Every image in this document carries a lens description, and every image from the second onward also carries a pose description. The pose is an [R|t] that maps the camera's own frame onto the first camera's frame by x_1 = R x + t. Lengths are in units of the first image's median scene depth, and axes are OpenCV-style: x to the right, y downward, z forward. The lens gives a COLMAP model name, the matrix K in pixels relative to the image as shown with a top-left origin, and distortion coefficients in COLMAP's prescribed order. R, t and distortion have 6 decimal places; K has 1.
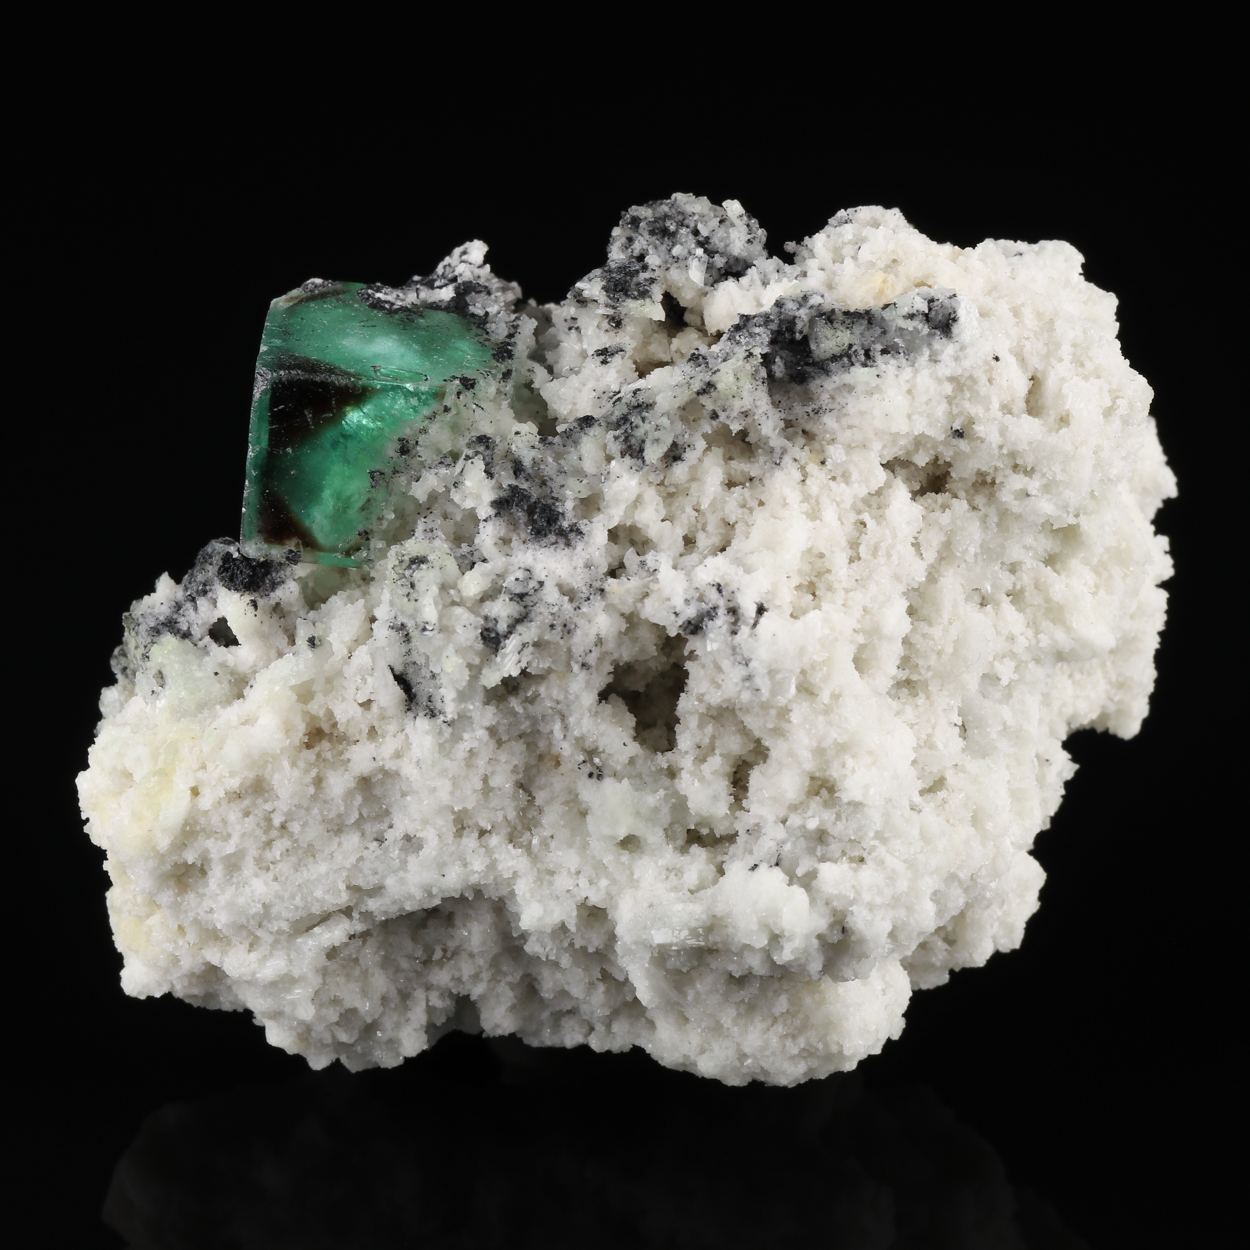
lens RADIAL K [[9243.7, 0, 625.0], [0, 9243.7, 625.0], [0, 0, 1]] dist [0.388436, -28.903689]
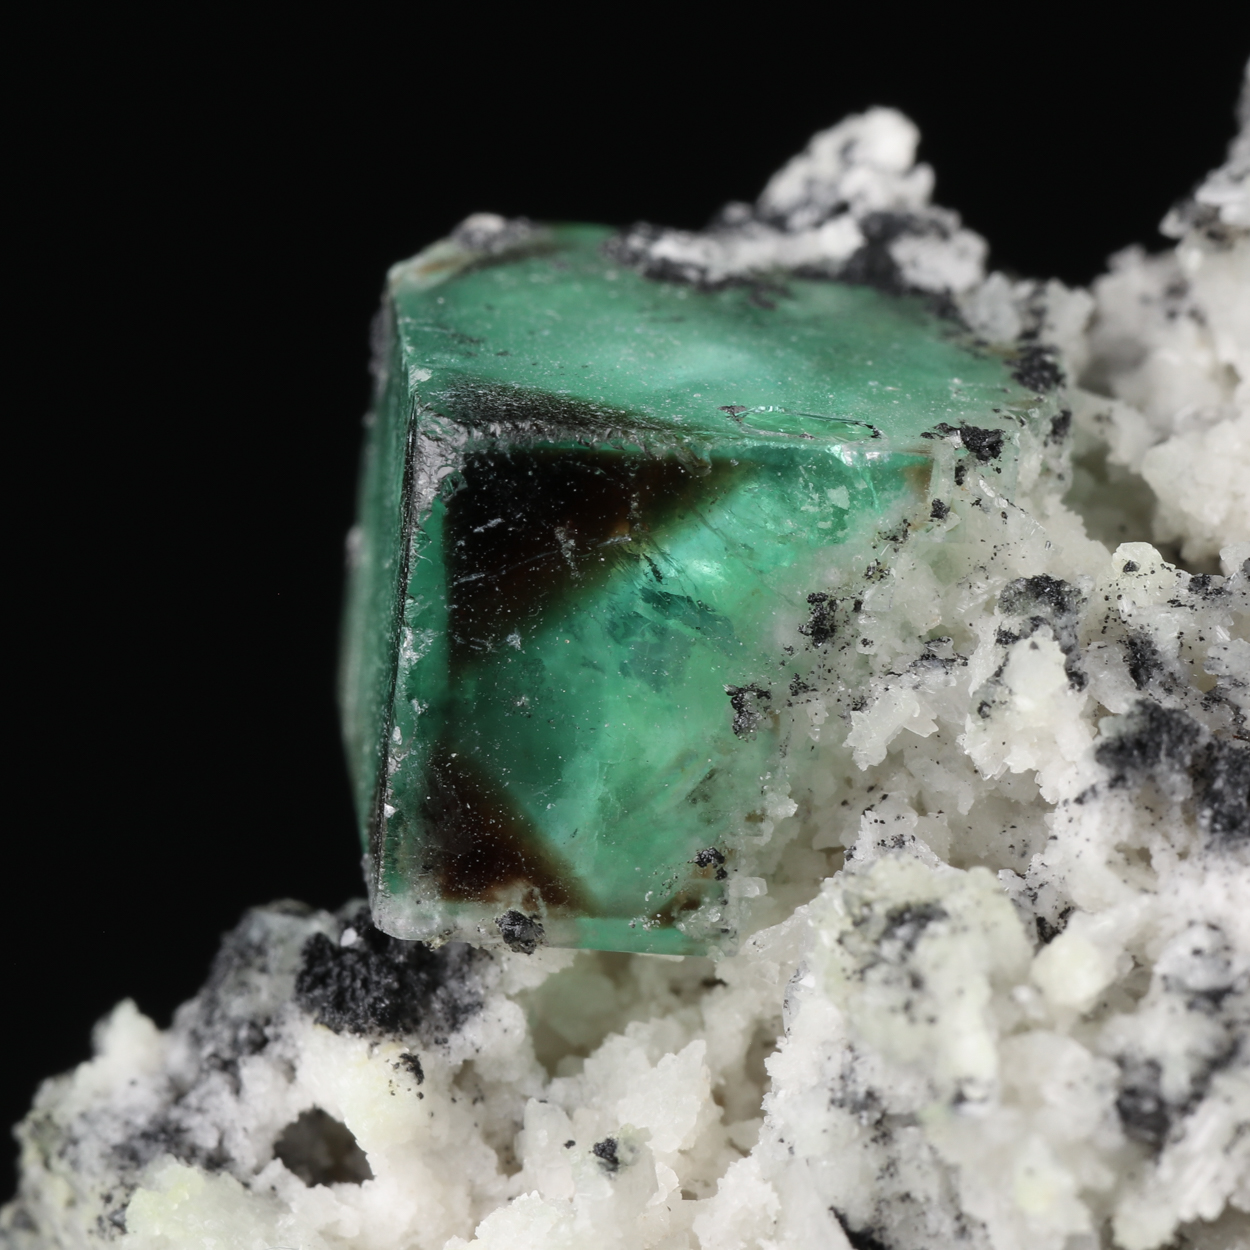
lens RADIAL K [[9243.7, 0, 625.0], [0, 9243.7, 625.0], [0, 0, 1]] dist [0.388436, -28.903689]
pose [[0.986840, -0.036414, 0.157549, -0.090072], [0.048663, 0.996026, -0.074598, 0.008281], [-0.154207, 0.081283, 0.984689, 0.634246]]
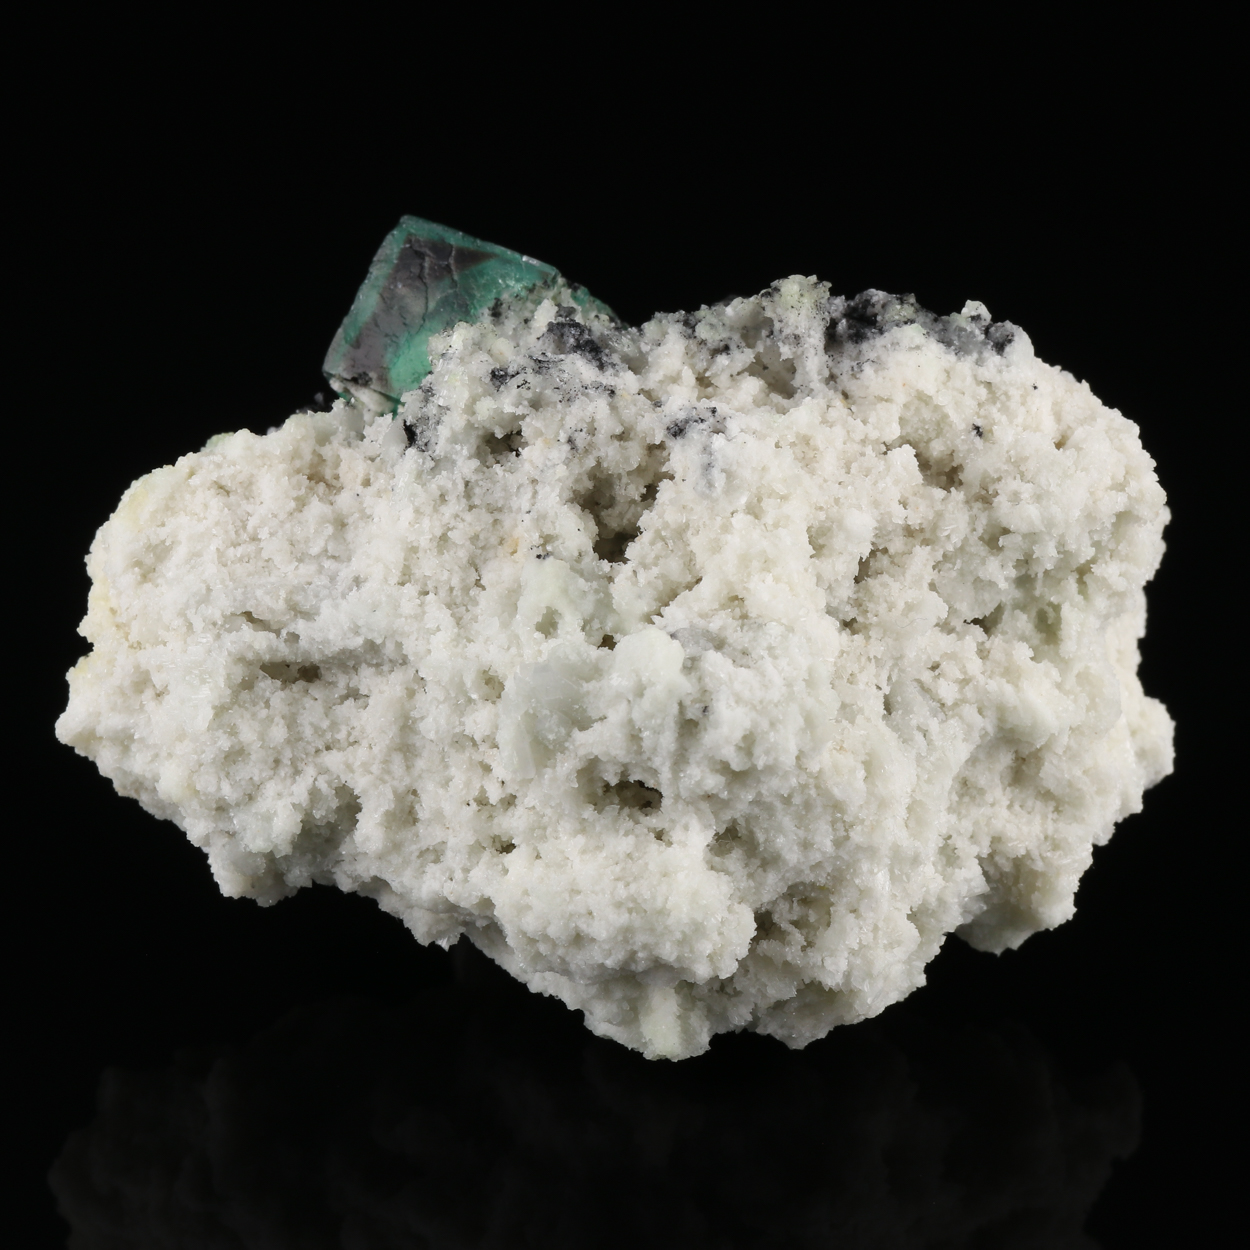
lens RADIAL K [[9243.7, 0, 625.0], [0, 9243.7, 625.0], [0, 0, 1]] dist [0.388436, -28.903689]
pose [[0.924368, 0.231839, -0.302975, 0.327590], [-0.380036, 0.629123, -0.678069, 0.734338], [0.033406, 0.741927, 0.669648, 0.296835]]
